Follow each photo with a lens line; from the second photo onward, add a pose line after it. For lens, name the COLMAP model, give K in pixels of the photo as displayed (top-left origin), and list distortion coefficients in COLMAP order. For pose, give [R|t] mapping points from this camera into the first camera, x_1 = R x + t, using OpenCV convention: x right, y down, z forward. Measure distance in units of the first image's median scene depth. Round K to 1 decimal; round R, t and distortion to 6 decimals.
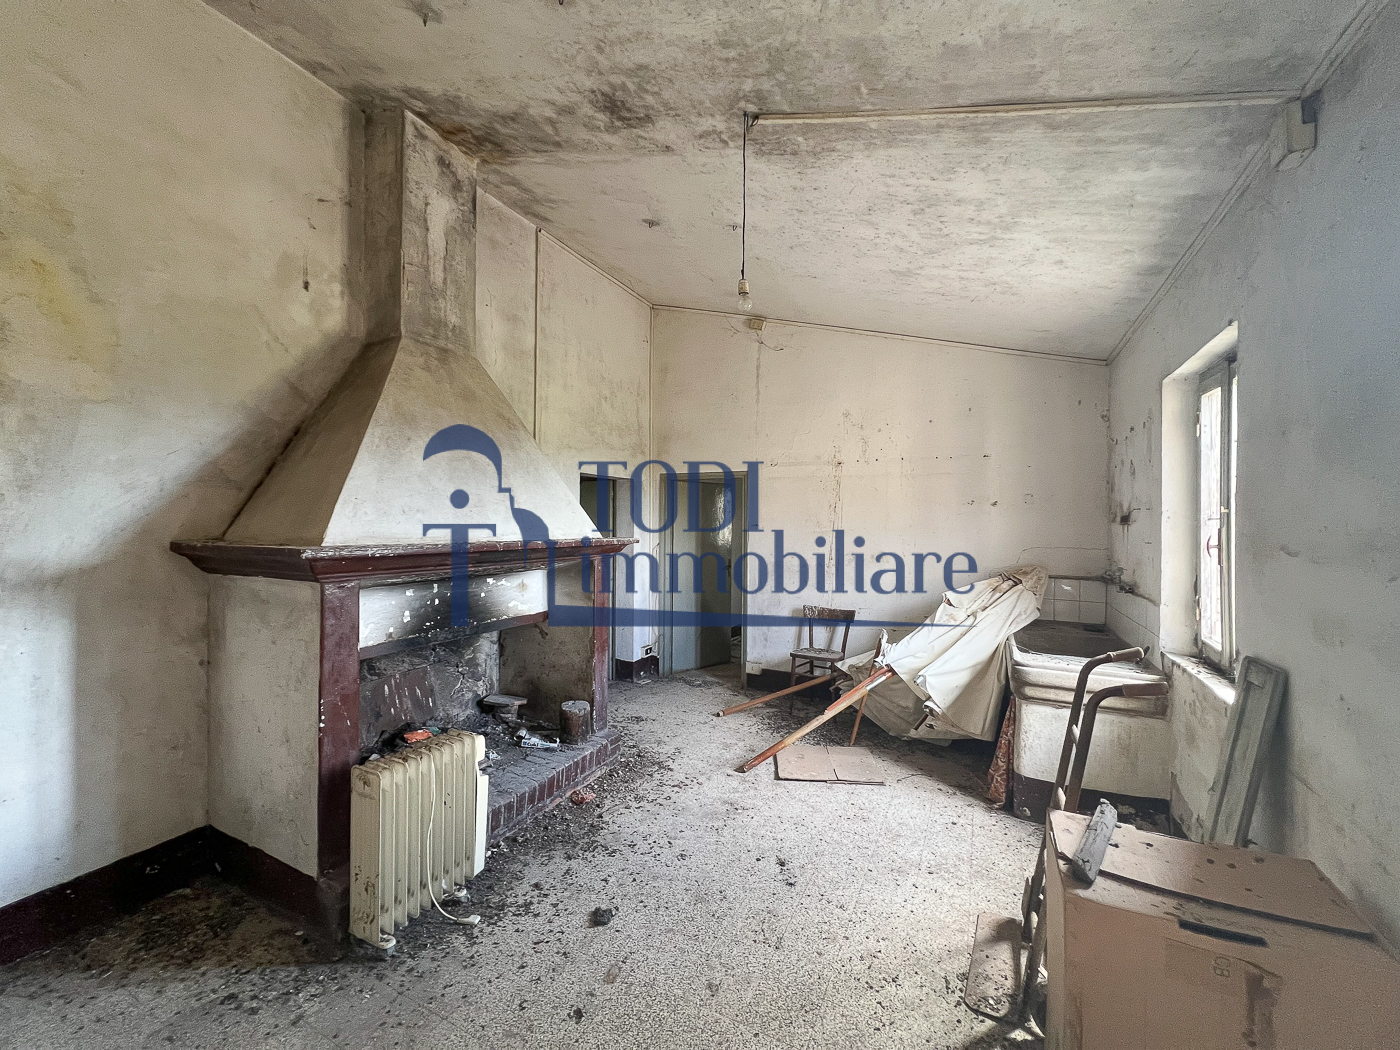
lens RADIAL K [[557.8, 0, 700.8], [0, 557.8, 522.1], [0, 0, 1]] dist [-0.009652, -0.000035]
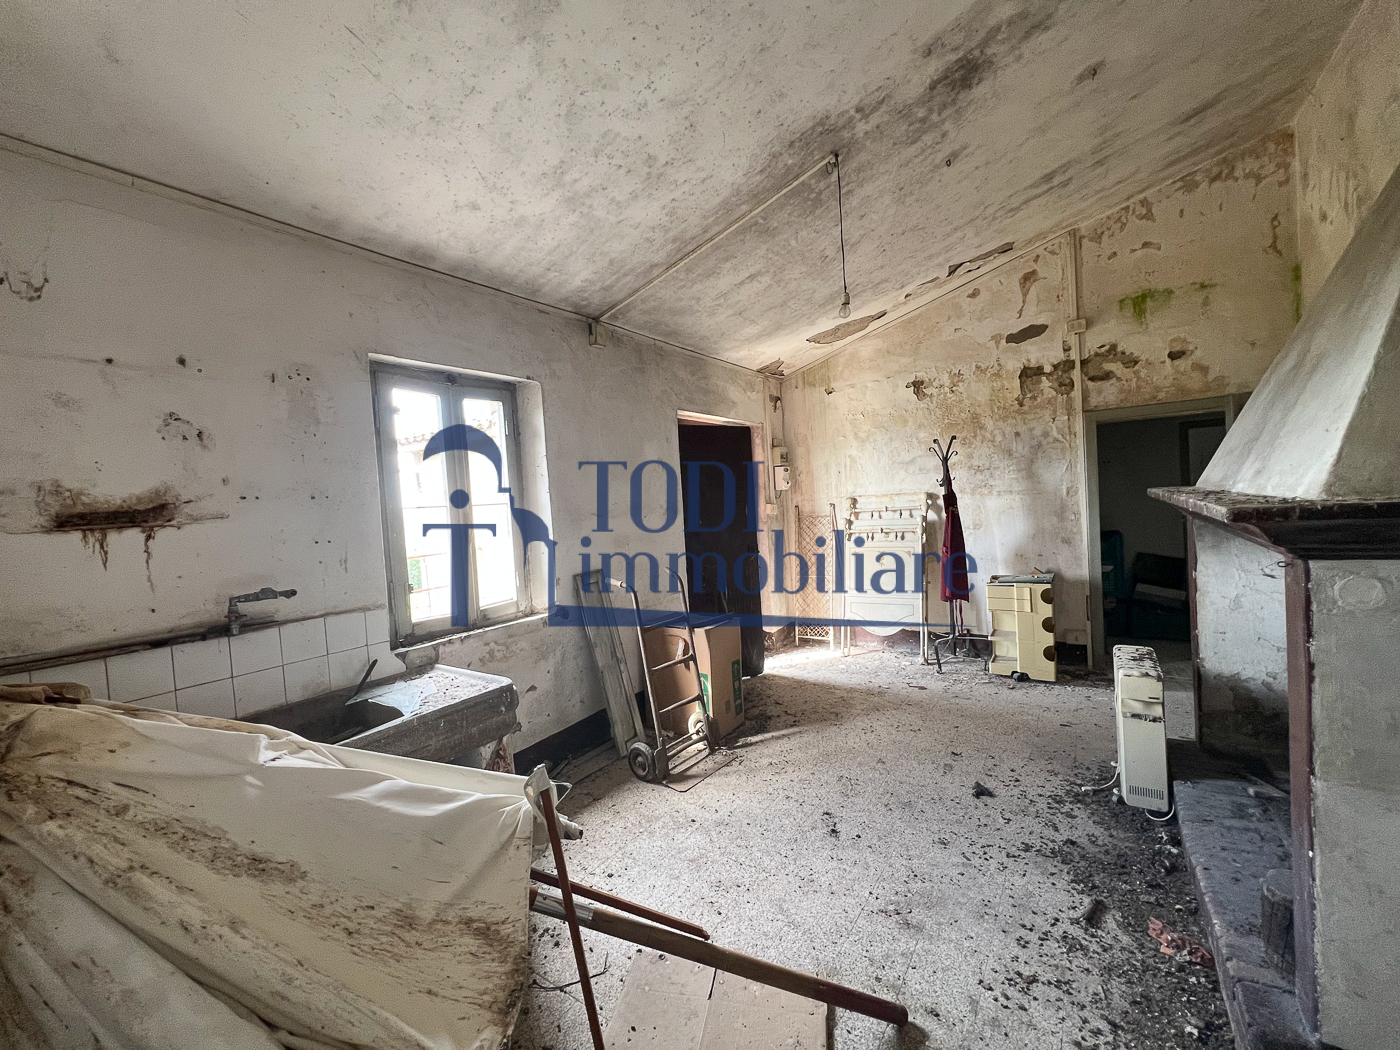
lens RADIAL K [[557.8, 0, 698.5], [0, 557.8, 521.6], [0, 0, 1]] dist [-0.009652, -0.000035]
pose [[-0.988948, 0.049514, 0.139751, 0.229404], [0.055116, 0.997813, 0.036500, 0.013555], [-0.137638, 0.043799, -0.989514, 2.087970]]
